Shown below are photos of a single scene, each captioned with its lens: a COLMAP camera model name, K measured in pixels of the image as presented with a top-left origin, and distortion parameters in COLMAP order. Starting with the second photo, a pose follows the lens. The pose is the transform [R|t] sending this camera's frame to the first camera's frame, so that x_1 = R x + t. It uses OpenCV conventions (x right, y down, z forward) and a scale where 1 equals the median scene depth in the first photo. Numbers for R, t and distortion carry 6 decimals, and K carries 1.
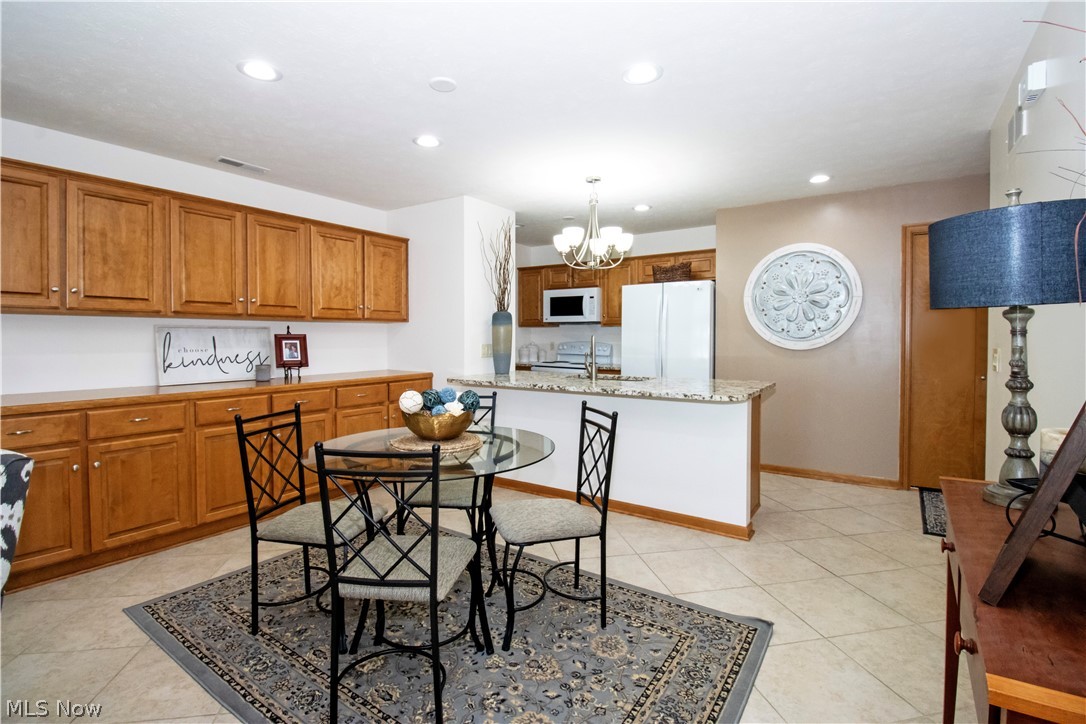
lens RADIAL K [[502.3, 0, 537.2], [0, 502.3, 349.0], [0, 0, 1]] dist [-0.000327, -0.013144]
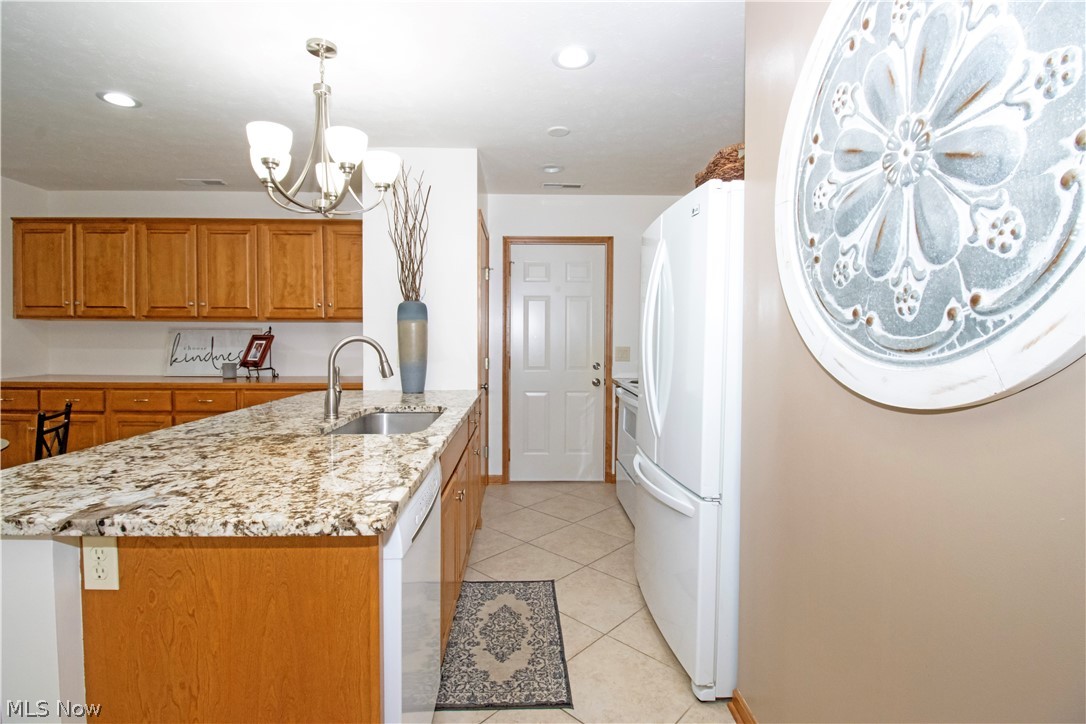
lens RADIAL K [[502.3, 0, 537.2], [0, 502.3, 349.0], [0, 0, 1]] dist [-0.000327, -0.013144]
pose [[0.599163, 0.019570, -0.800388, 0.691679], [-0.025324, 0.999664, 0.005485, -0.020907], [0.800226, 0.016983, 0.599458, 0.864883]]
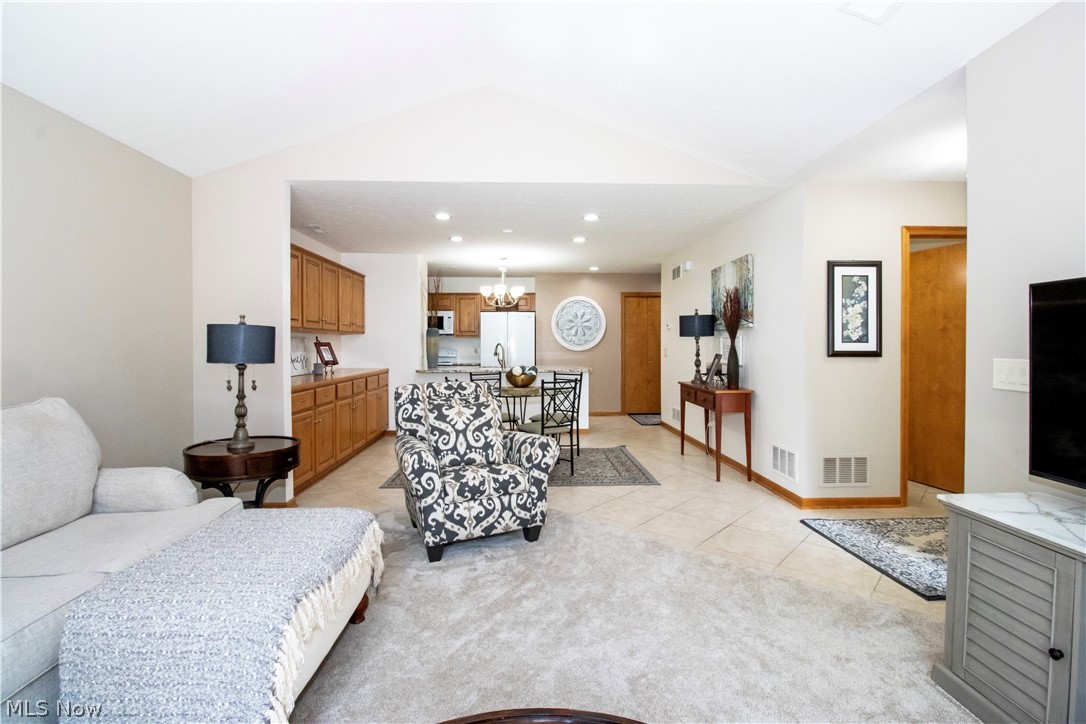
lens RADIAL K [[502.3, 0, 537.2], [0, 502.3, 349.0], [0, 0, 1]] dist [-0.000327, -0.013144]
pose [[0.802410, -0.005289, 0.596749, -0.889725], [0.014283, 0.999844, -0.010343, 0.014937], [-0.596602, 0.016823, 0.802361, -0.539648]]
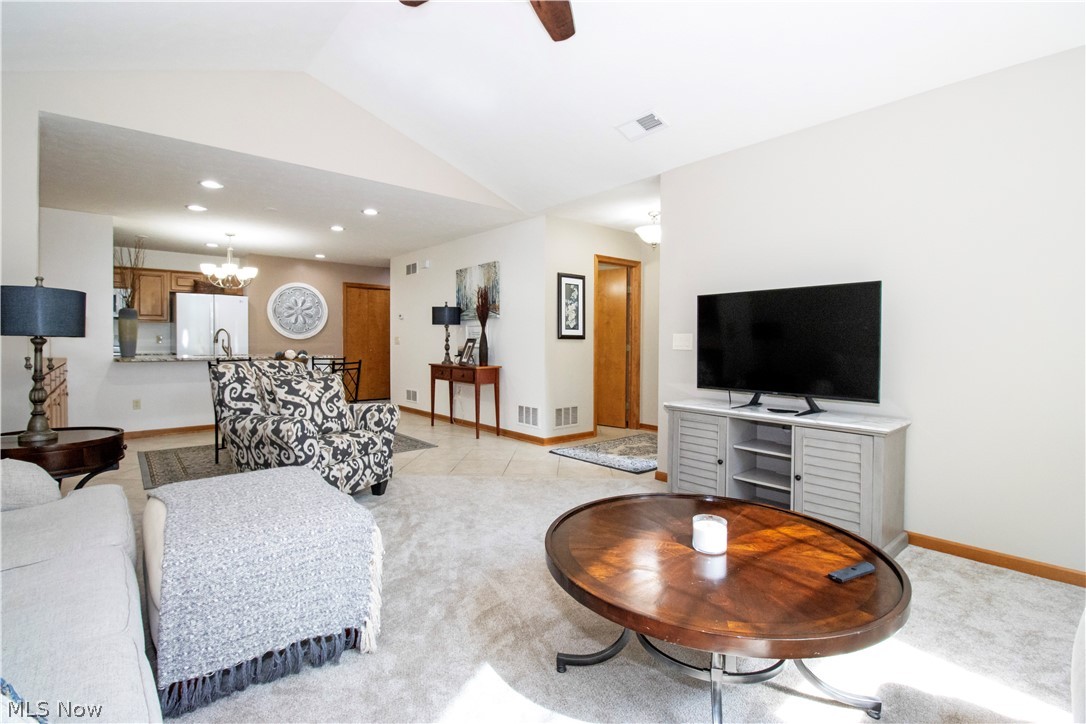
lens RADIAL K [[502.3, 0, 537.2], [0, 502.3, 349.0], [0, 0, 1]] dist [-0.000327, -0.013144]
pose [[0.257881, -0.012209, 0.966100, -1.236091], [0.016718, 0.999827, 0.008172, 0.043910], [-0.966032, 0.014044, 0.258040, -0.402410]]
